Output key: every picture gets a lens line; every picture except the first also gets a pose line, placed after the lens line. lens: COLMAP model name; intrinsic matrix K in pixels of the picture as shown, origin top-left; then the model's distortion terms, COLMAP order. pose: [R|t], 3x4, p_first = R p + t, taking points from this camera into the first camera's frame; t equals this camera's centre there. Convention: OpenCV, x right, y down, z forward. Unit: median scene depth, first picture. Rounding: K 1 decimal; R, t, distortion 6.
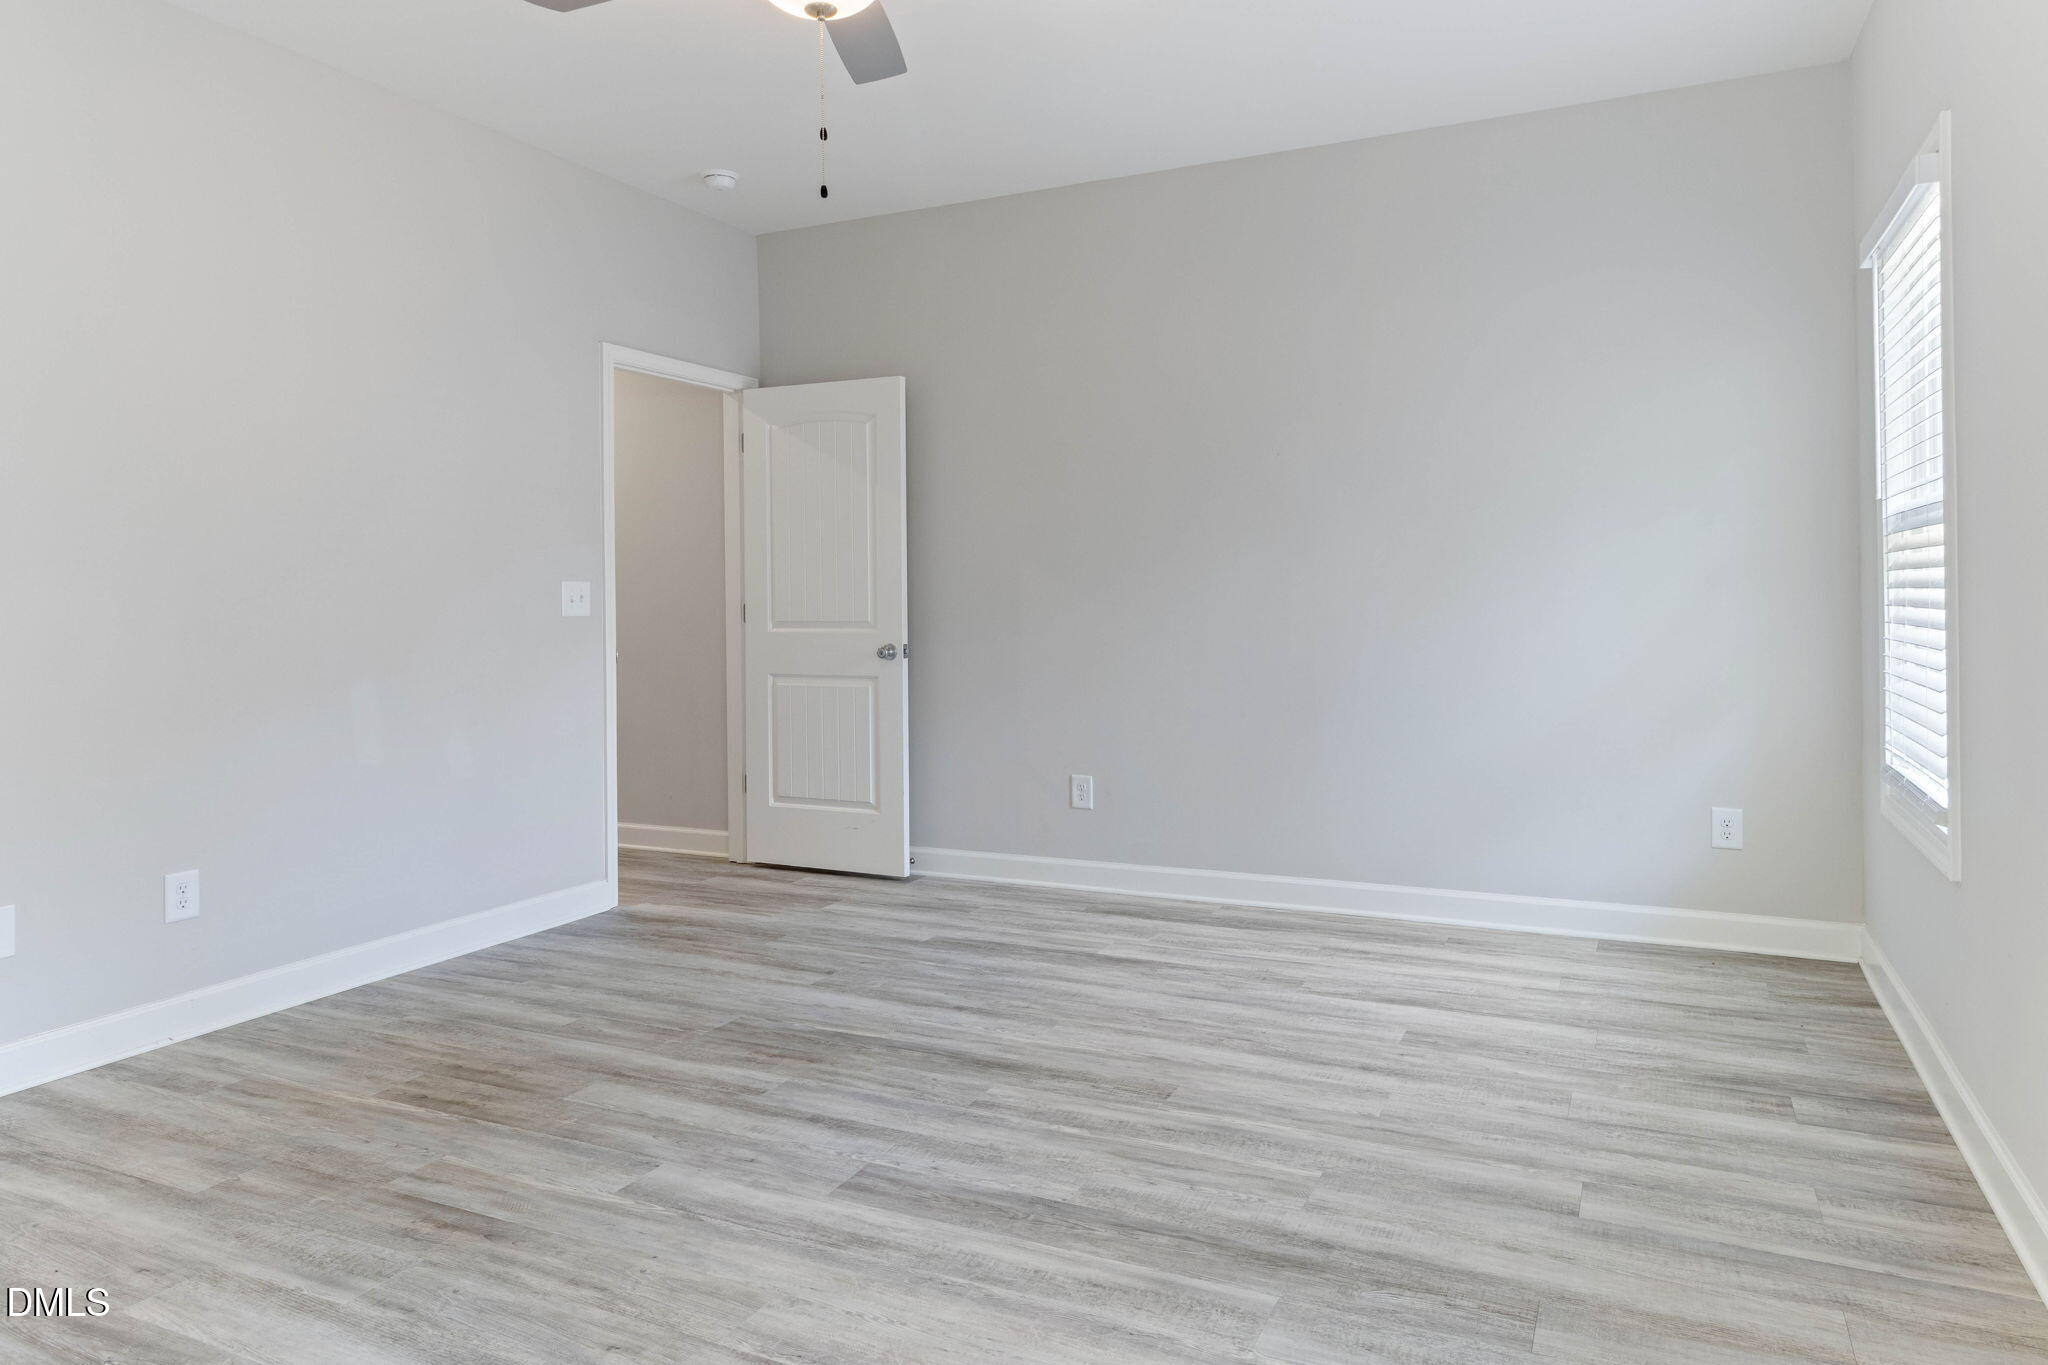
lens RADIAL K [[1338.0, 0, 1029.6], [0, 1338.0, 644.1], [0, 0, 1]] dist [0.007561, -0.001425]
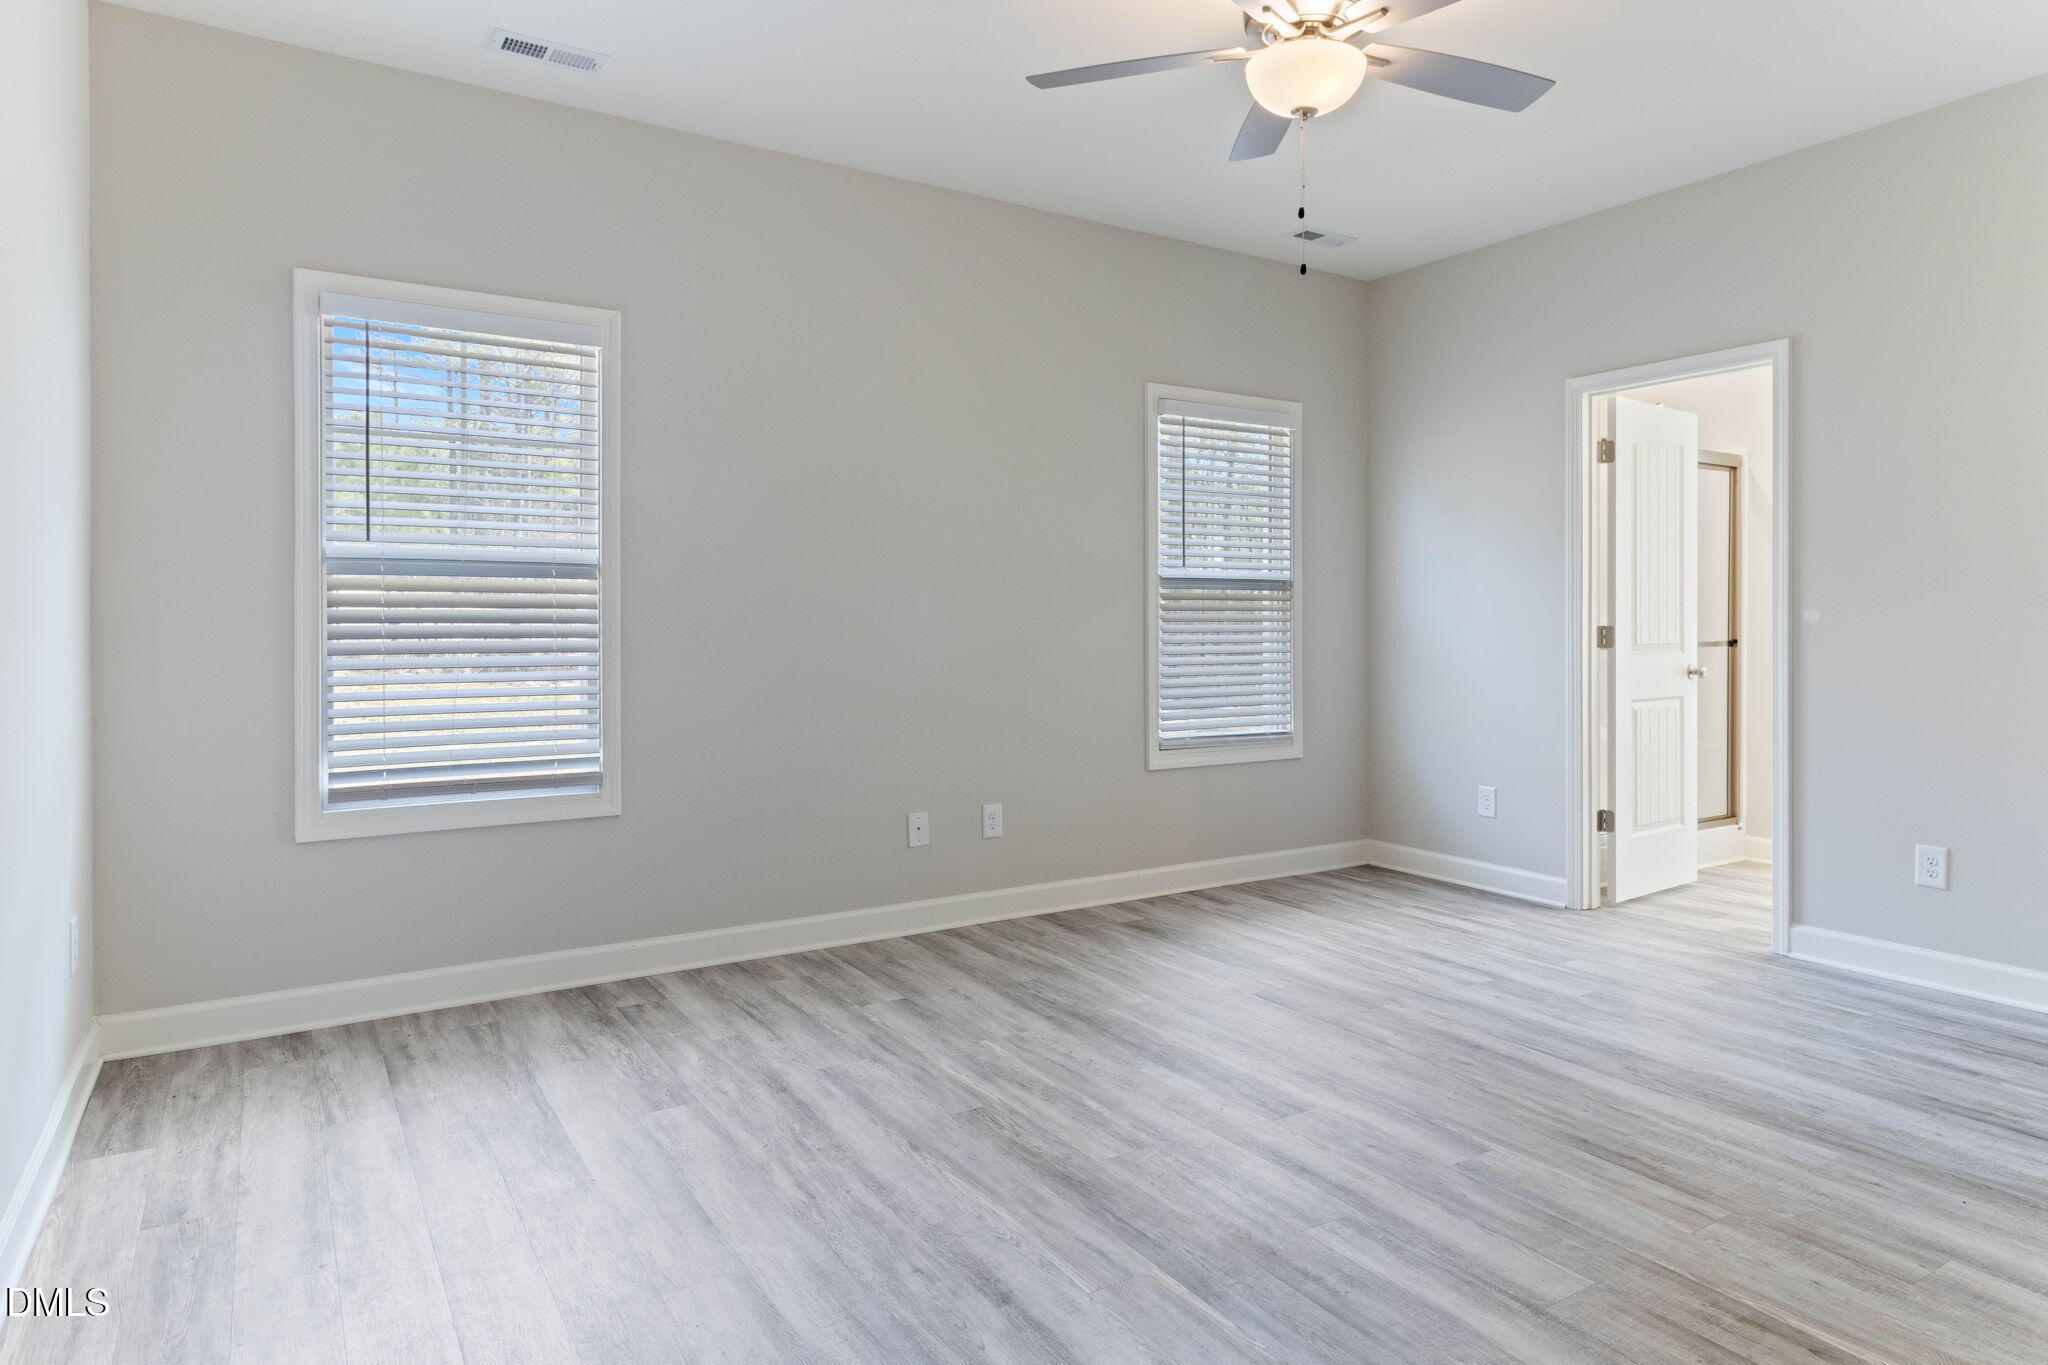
lens RADIAL K [[1338.0, 0, 1029.6], [0, 1338.0, 644.1], [0, 0, 1]] dist [0.007561, -0.001425]
pose [[-0.867093, 0.002455, 0.498141, -0.501617], [0.026769, 0.998773, 0.041675, -0.083609], [-0.497427, 0.049471, -0.866094, 2.021359]]
